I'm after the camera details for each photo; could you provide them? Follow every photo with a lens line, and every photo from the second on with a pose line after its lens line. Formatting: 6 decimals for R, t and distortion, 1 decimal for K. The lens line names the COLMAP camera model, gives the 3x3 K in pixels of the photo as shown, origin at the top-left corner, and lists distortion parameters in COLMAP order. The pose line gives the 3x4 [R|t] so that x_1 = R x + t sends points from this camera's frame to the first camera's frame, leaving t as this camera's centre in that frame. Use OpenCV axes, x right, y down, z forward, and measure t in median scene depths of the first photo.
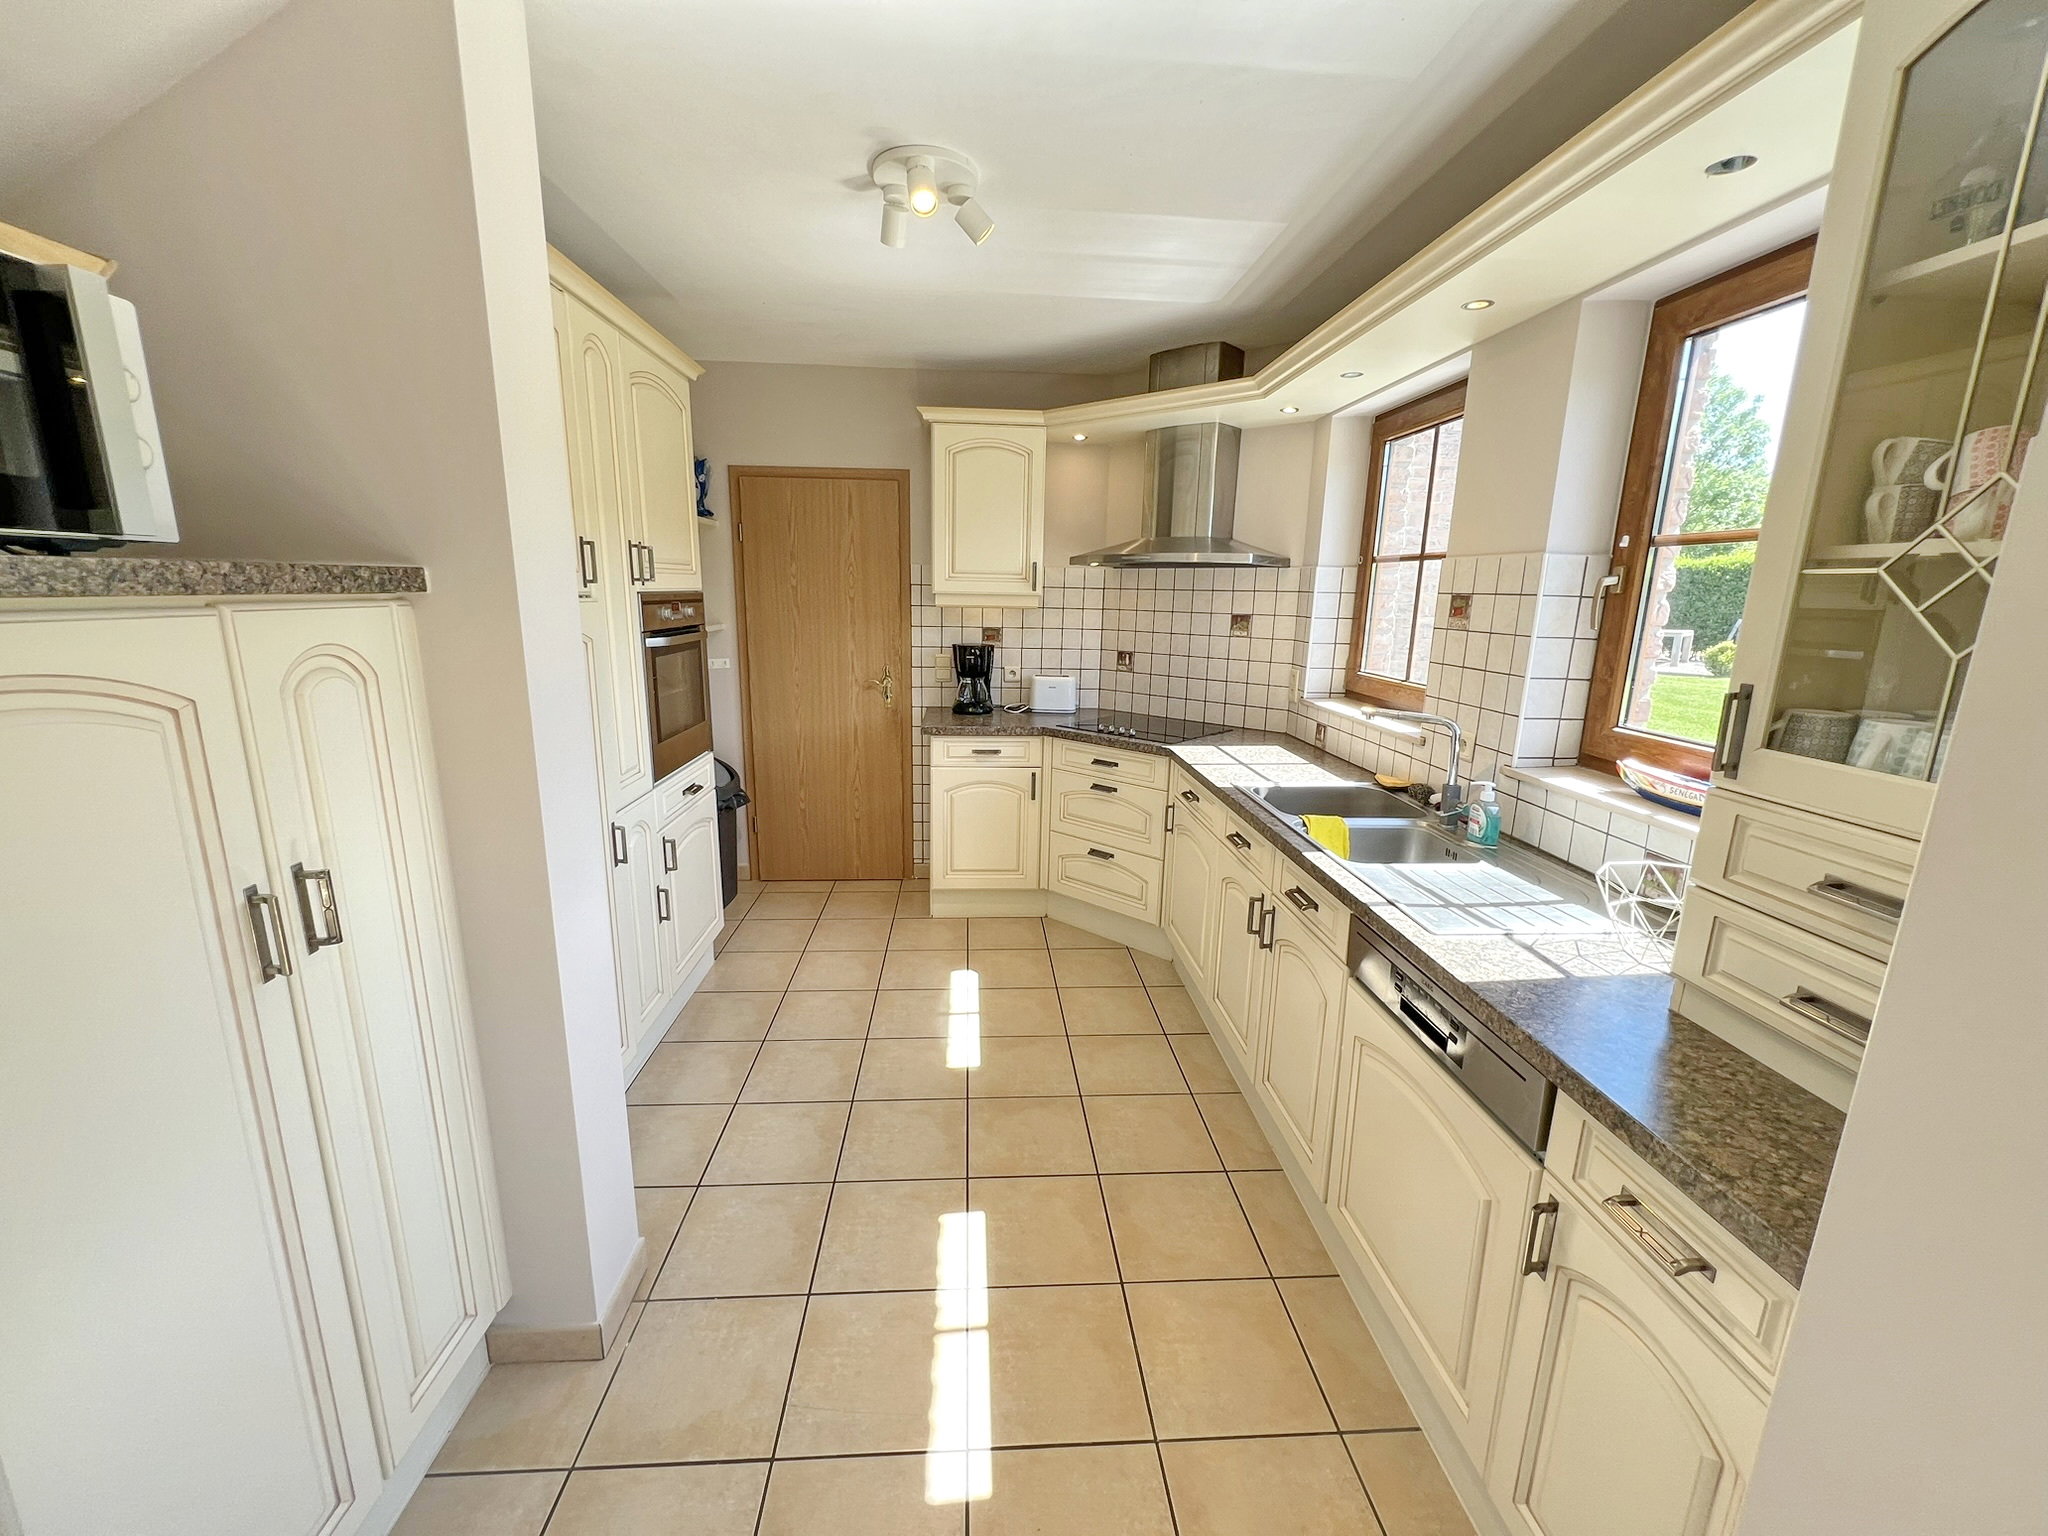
lens RADIAL K [[818.8, 0, 1017.7], [0, 818.8, 770.2], [0, 0, 1]] dist [-0.000659, 0.000754]
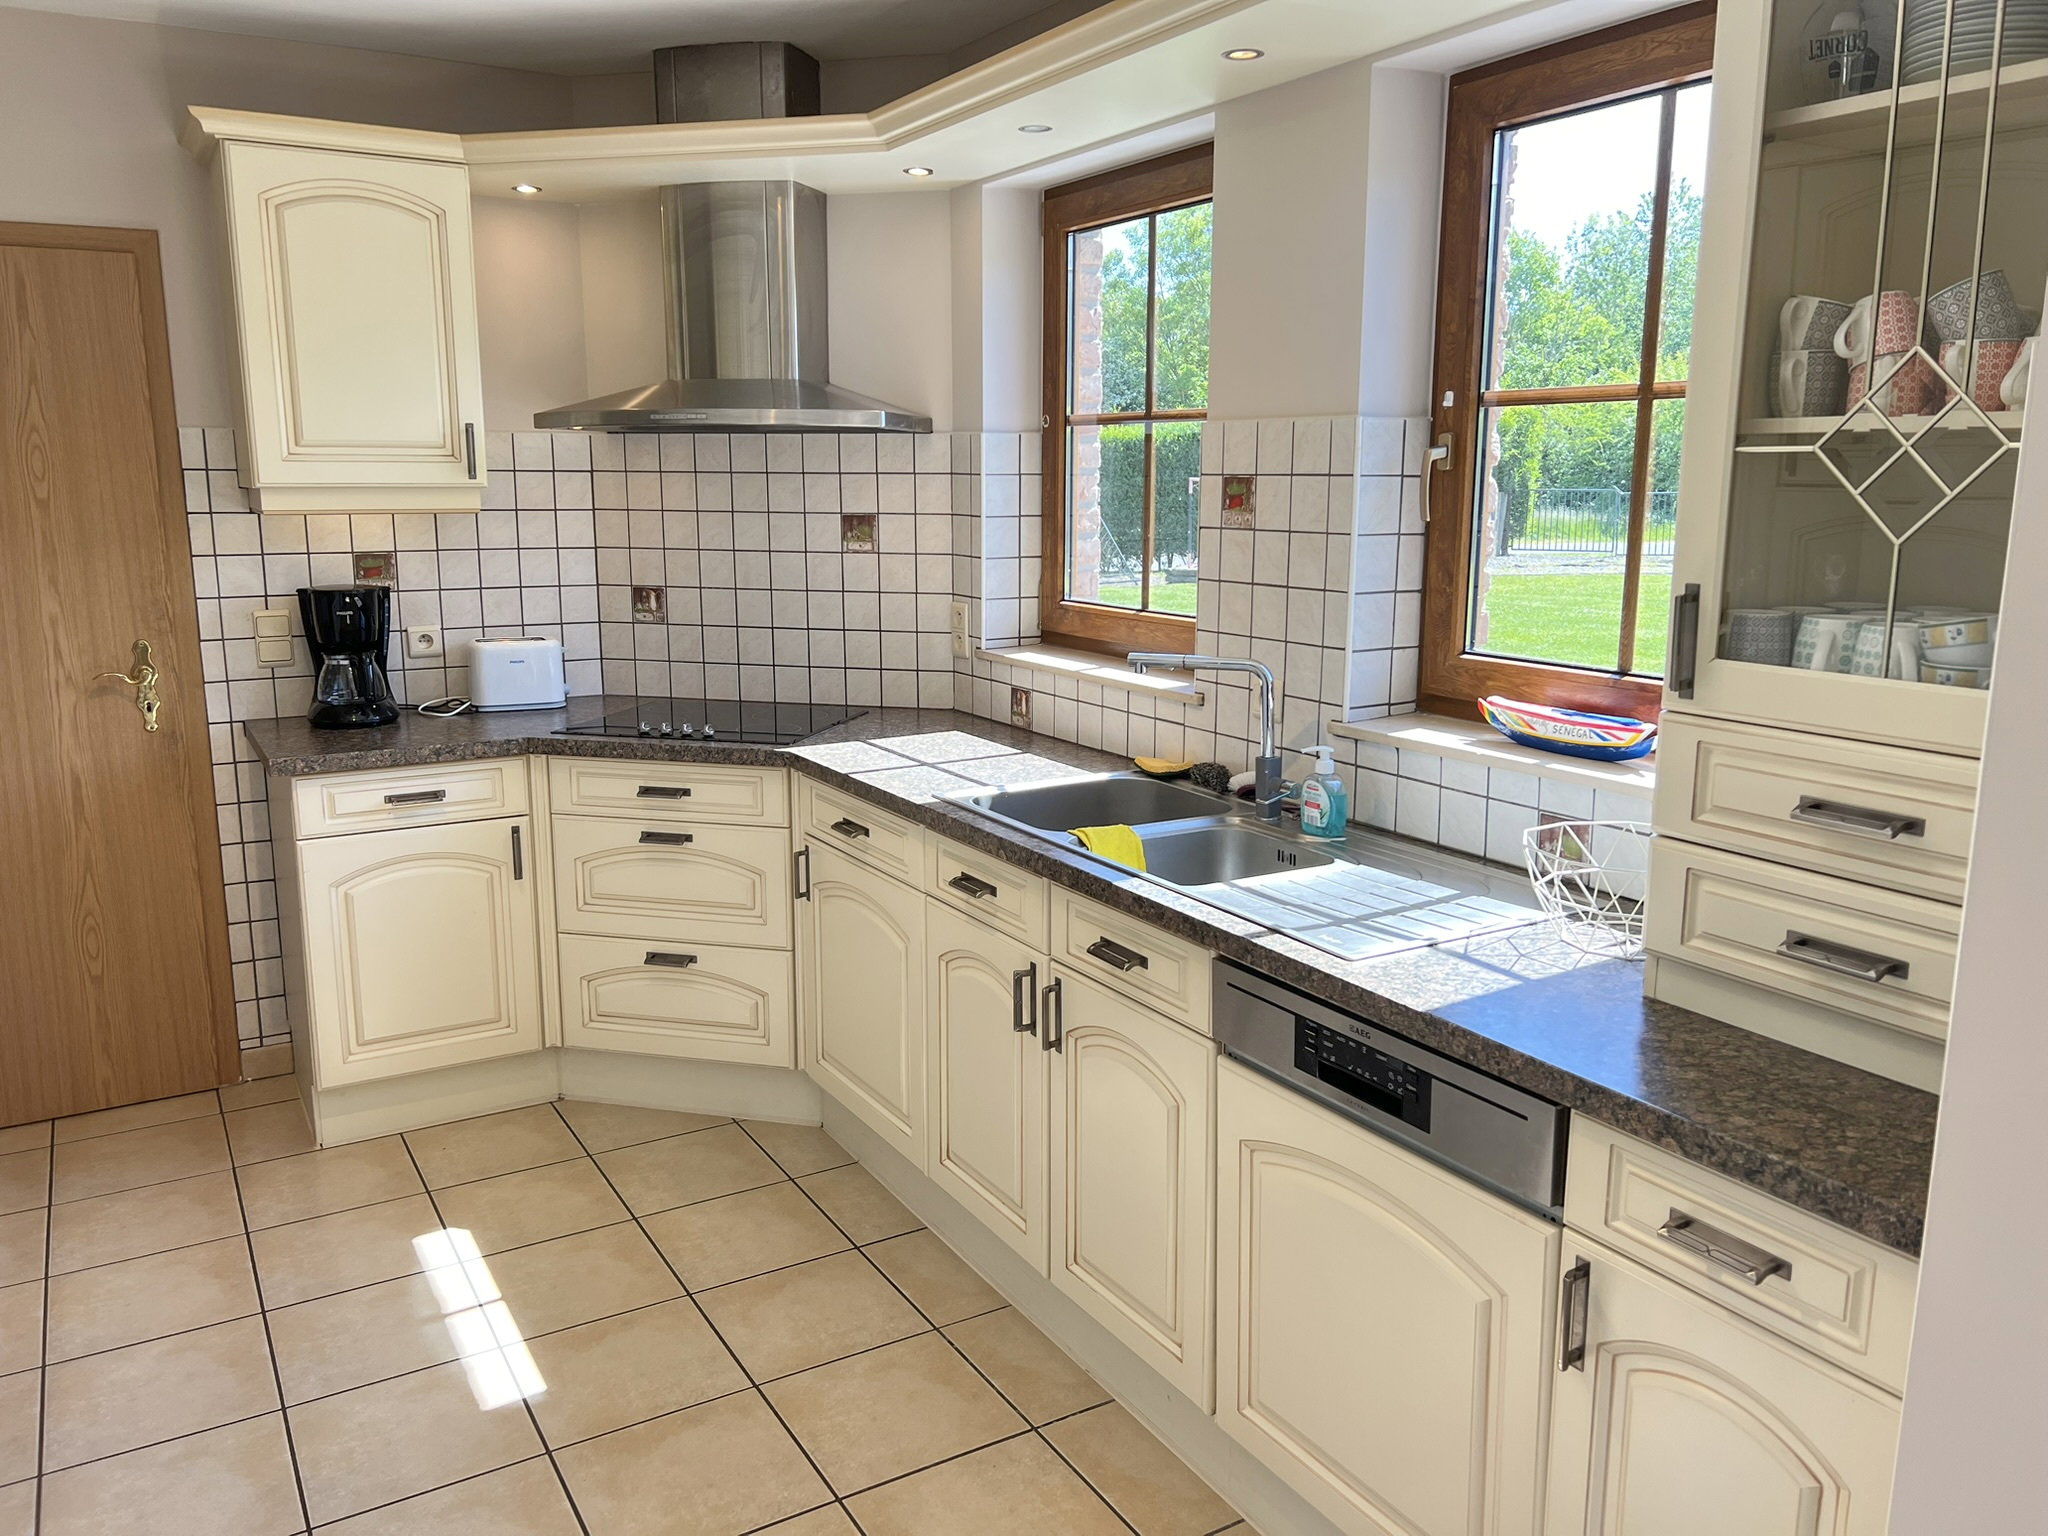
lens RADIAL K [[1543.0, 0, 1031.9], [0, 1543.0, 769.8], [0, 0, 1]] dist [0.057711, -0.059337]
pose [[0.889072, -0.105050, 0.445552, -0.200939], [0.114653, 0.993391, 0.005434, -0.001143], [-0.443178, 0.046253, 0.895240, -0.051127]]
